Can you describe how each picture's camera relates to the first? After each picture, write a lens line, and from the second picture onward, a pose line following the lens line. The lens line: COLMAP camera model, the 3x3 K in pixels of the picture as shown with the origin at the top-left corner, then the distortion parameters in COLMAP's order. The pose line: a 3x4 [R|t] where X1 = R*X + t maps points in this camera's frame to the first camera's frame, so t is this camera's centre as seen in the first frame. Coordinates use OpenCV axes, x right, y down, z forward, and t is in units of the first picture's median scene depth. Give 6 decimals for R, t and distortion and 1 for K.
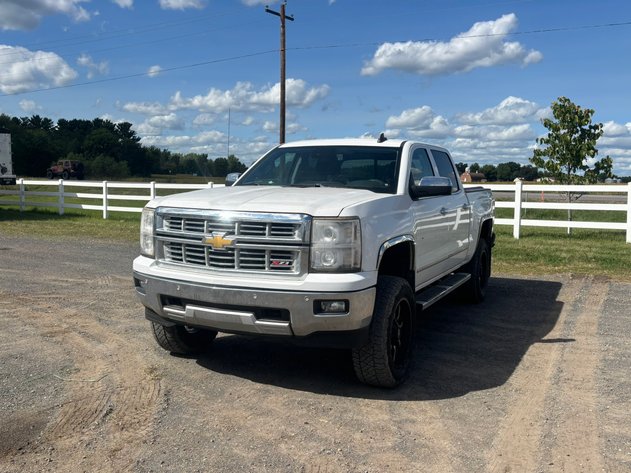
lens RADIAL K [[625.5, 0, 318.6], [0, 625.5, 230.9], [0, 0, 1]] dist [0.024120, 0.000000]
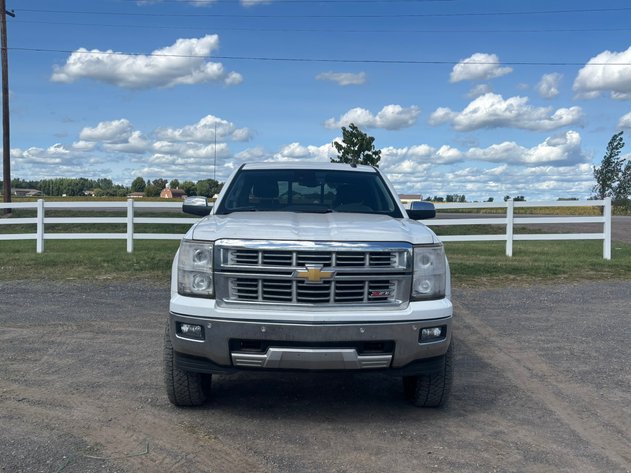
lens RADIAL K [[638.3, 0, 313.9], [0, 638.3, 234.9], [0, 0, 1]] dist [0.012525, 0.000000]
pose [[0.894992, -0.025016, 0.445380, -0.159943], [0.034239, 0.999333, -0.012672, -0.008159], [-0.444767, 0.026591, 0.895252, 0.043309]]
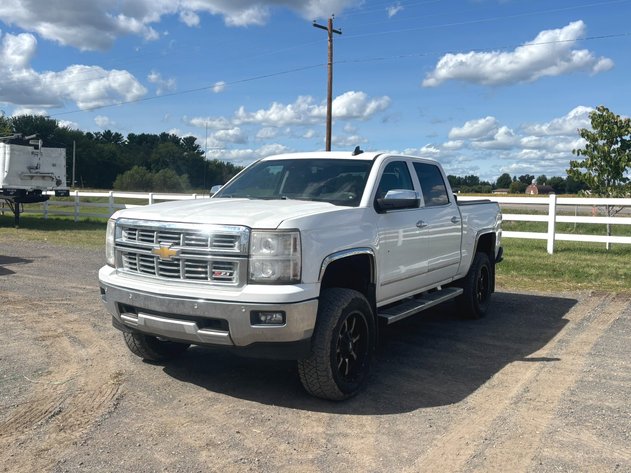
lens RADIAL K [[625.5, 0, 309.7], [0, 625.5, 230.0], [0, 0, 1]] dist [0.024120, 0.000000]
pose [[0.993702, 0.008457, -0.111735, 0.053011], [-0.010785, 0.999737, -0.020247, -0.000245], [0.111534, 0.021324, 0.993532, -0.000346]]
